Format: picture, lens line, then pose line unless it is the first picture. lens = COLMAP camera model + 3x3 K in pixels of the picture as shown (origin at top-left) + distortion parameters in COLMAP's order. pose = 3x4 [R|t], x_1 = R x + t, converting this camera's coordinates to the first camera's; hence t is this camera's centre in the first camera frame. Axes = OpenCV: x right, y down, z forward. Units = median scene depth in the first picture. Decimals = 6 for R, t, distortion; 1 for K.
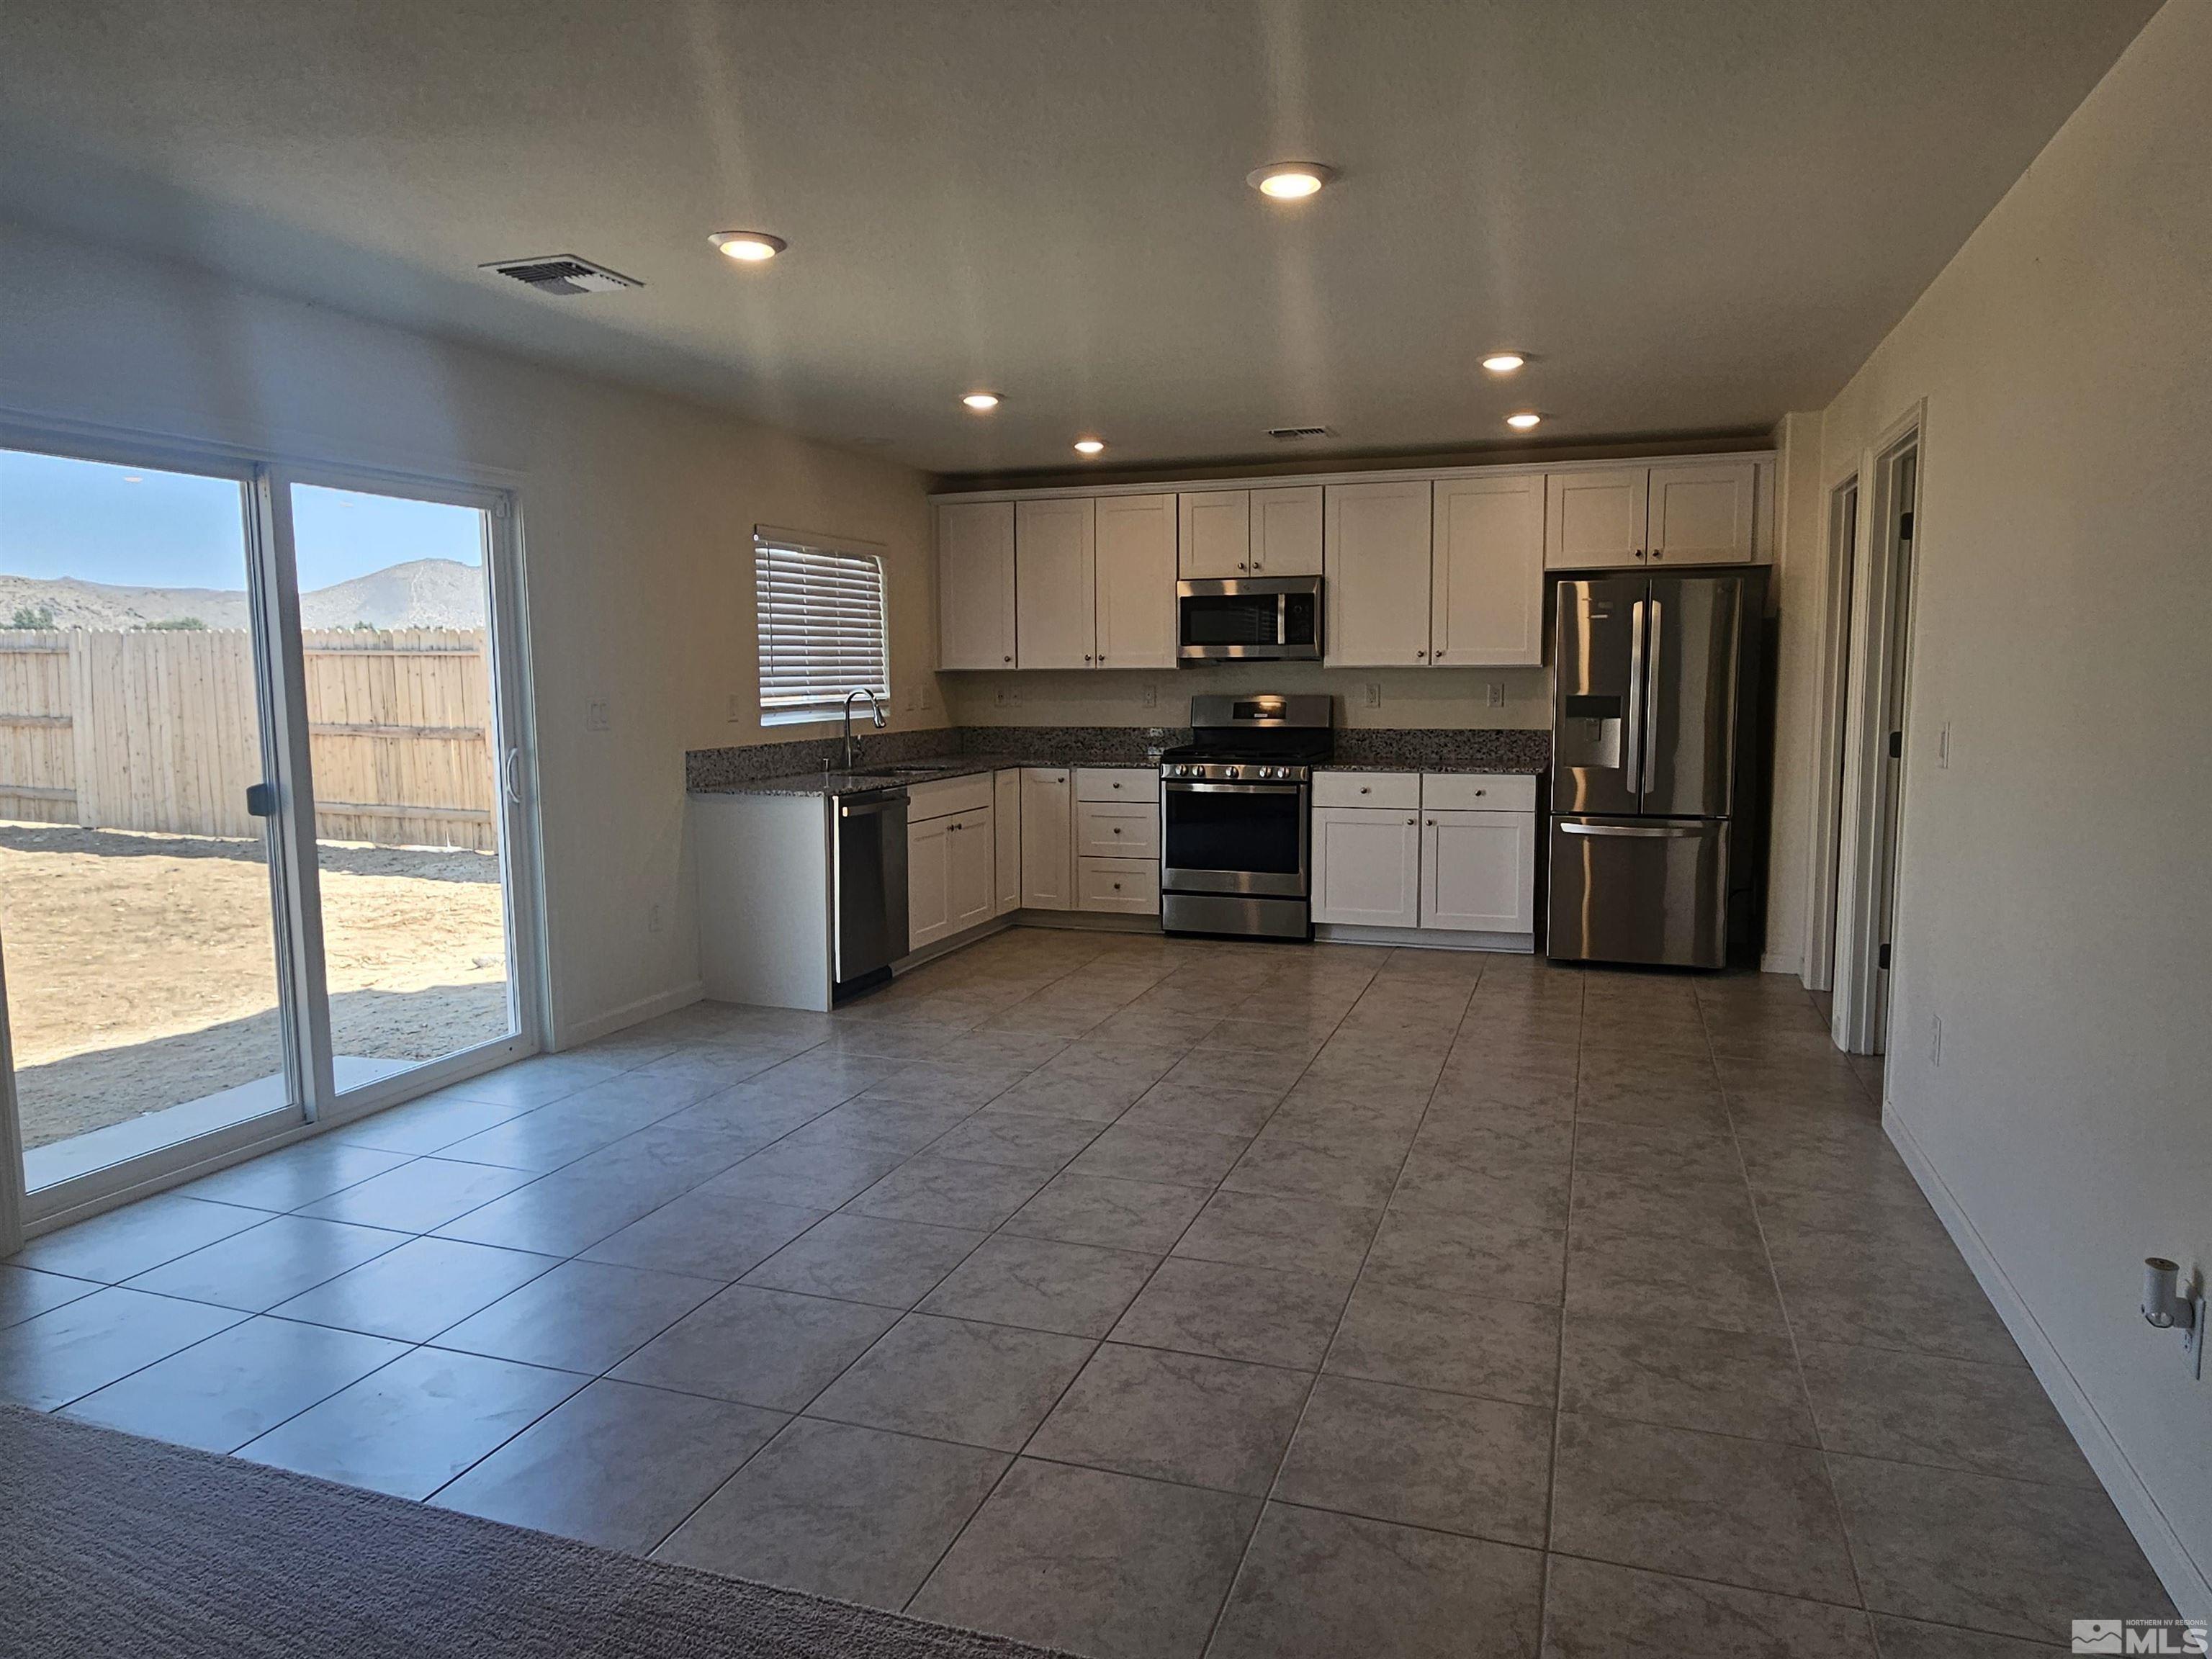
lens RADIAL K [[1424.8, 0, 1107.5], [0, 1424.8, 823.6], [0, 0, 1]] dist [0.000245, -0.001901]
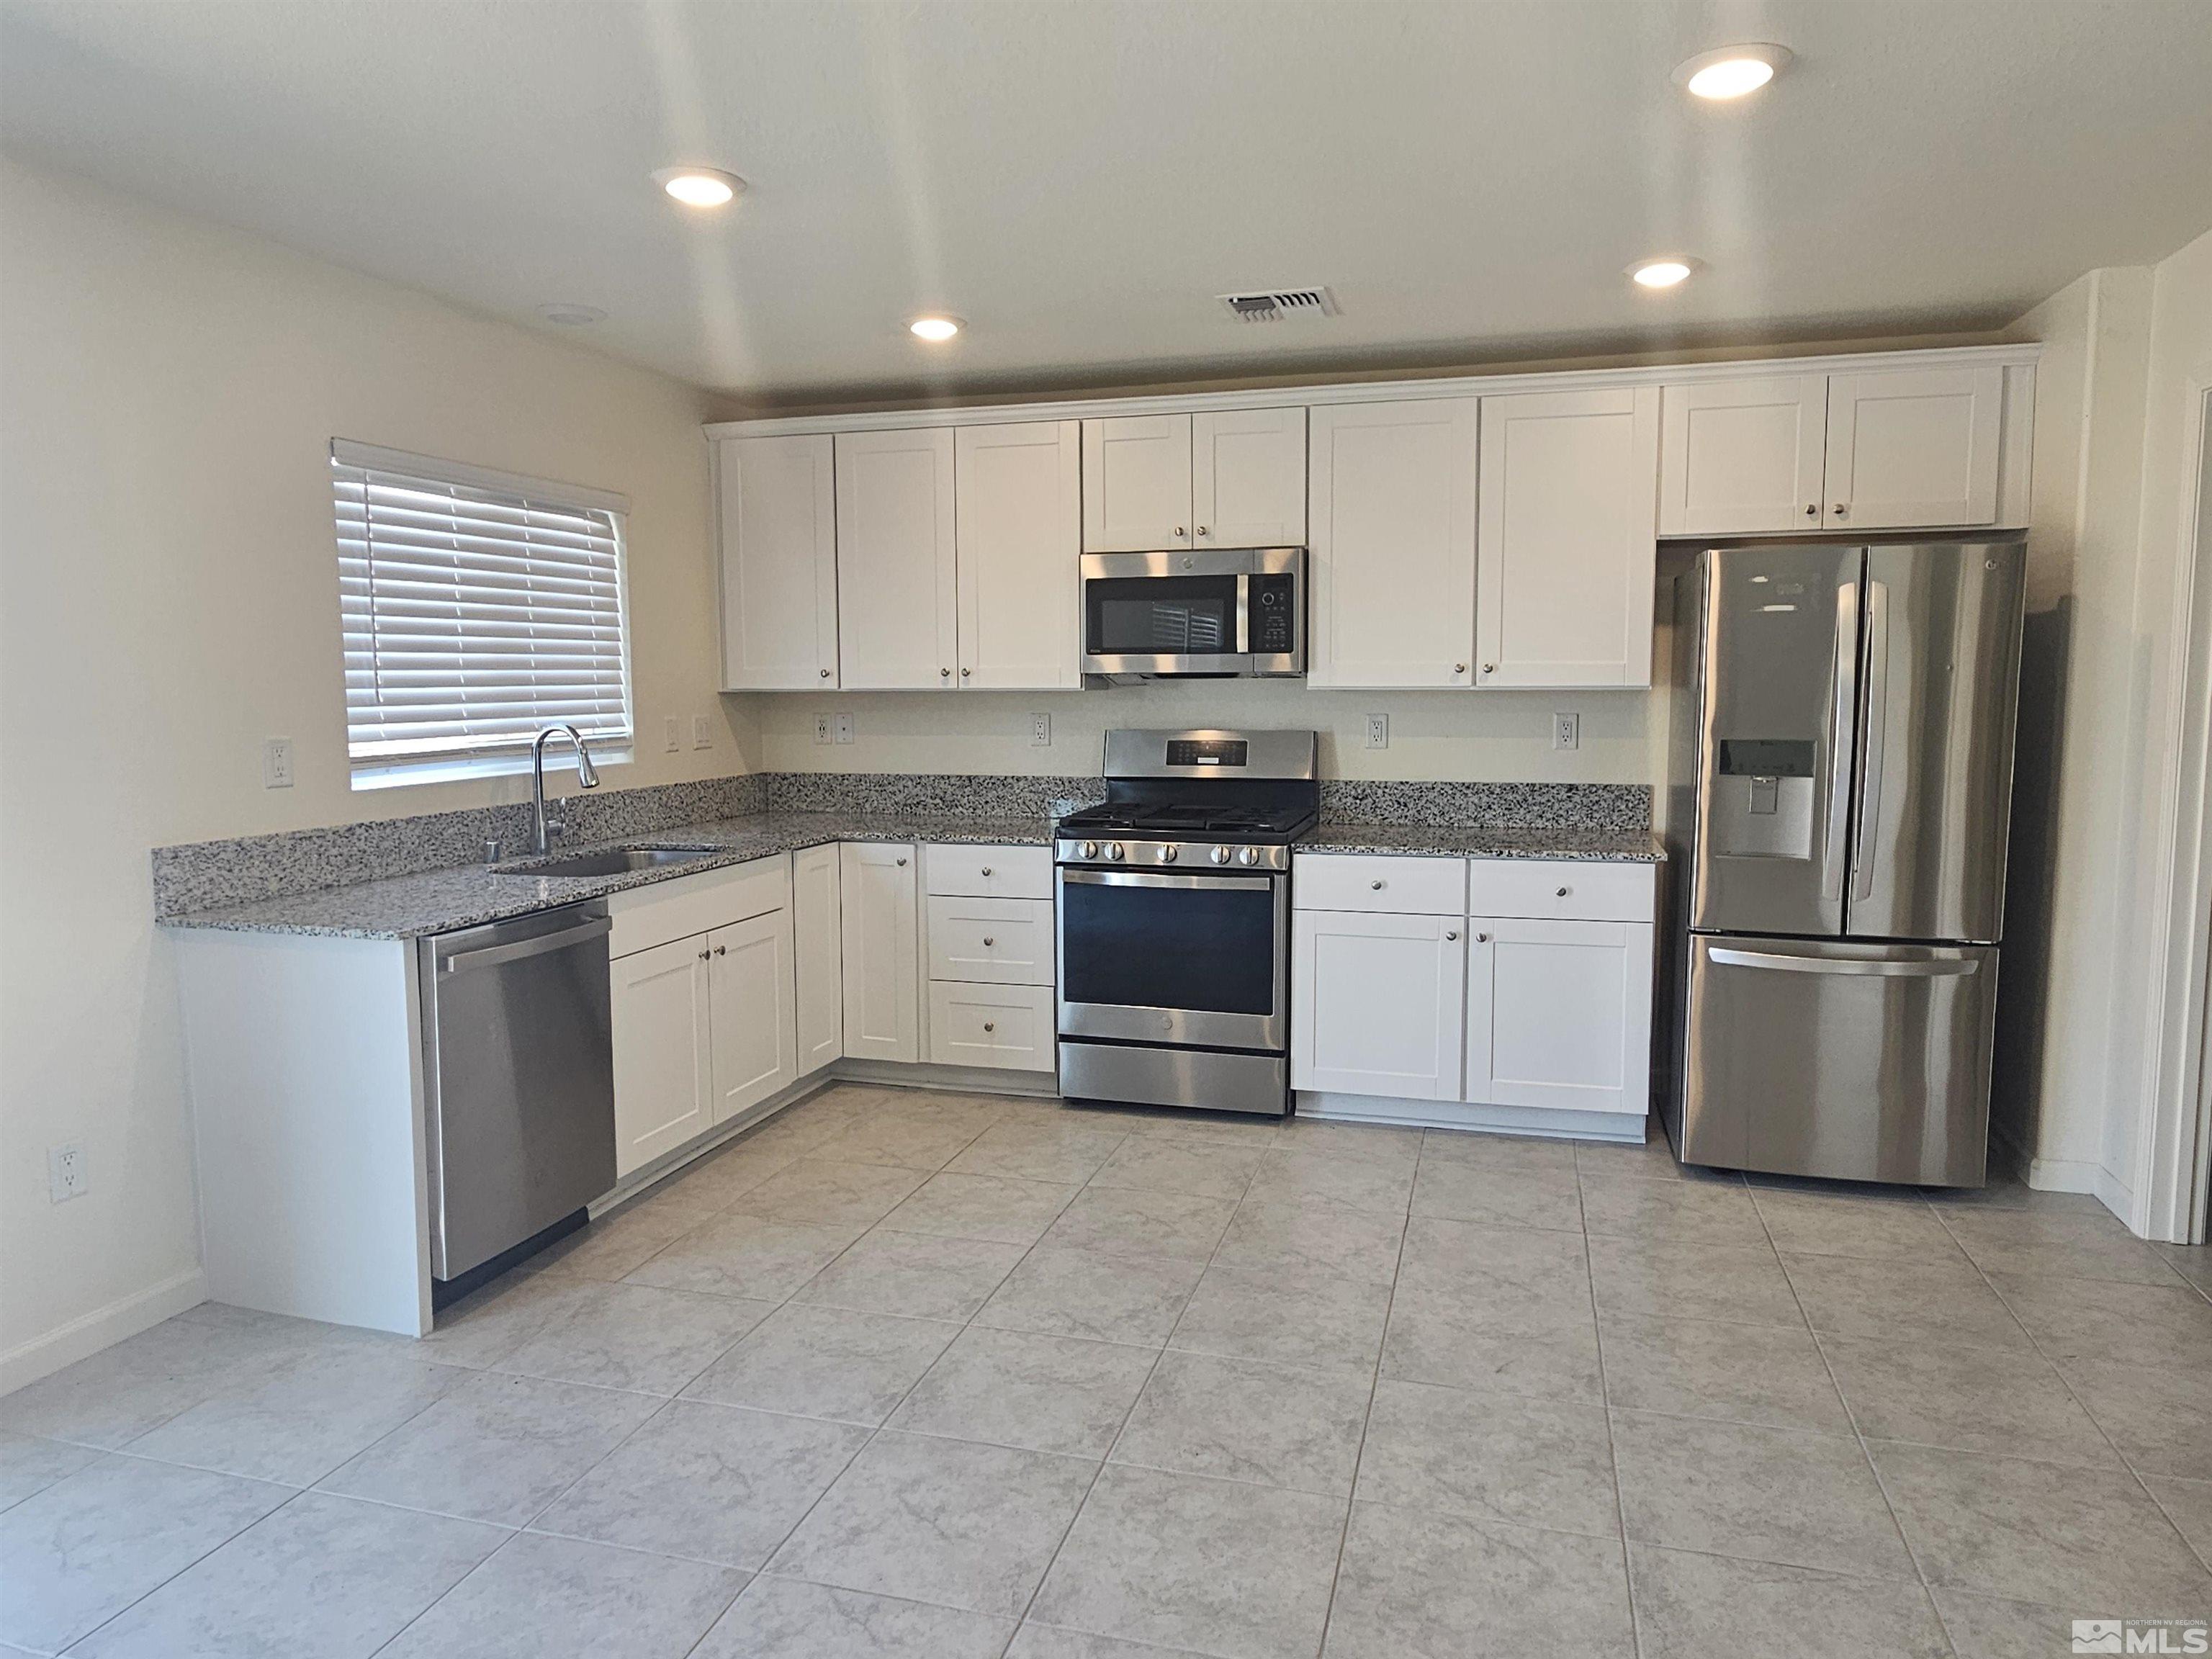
lens RADIAL K [[1424.8, 0, 1102.2], [0, 1424.8, 824.3], [0, 0, 1]] dist [0.000245, -0.001901]
pose [[0.998572, -0.003031, 0.053327, 0.025257], [0.003367, 0.999975, -0.006207, -0.046155], [-0.053307, 0.006378, 0.998558, 0.373834]]
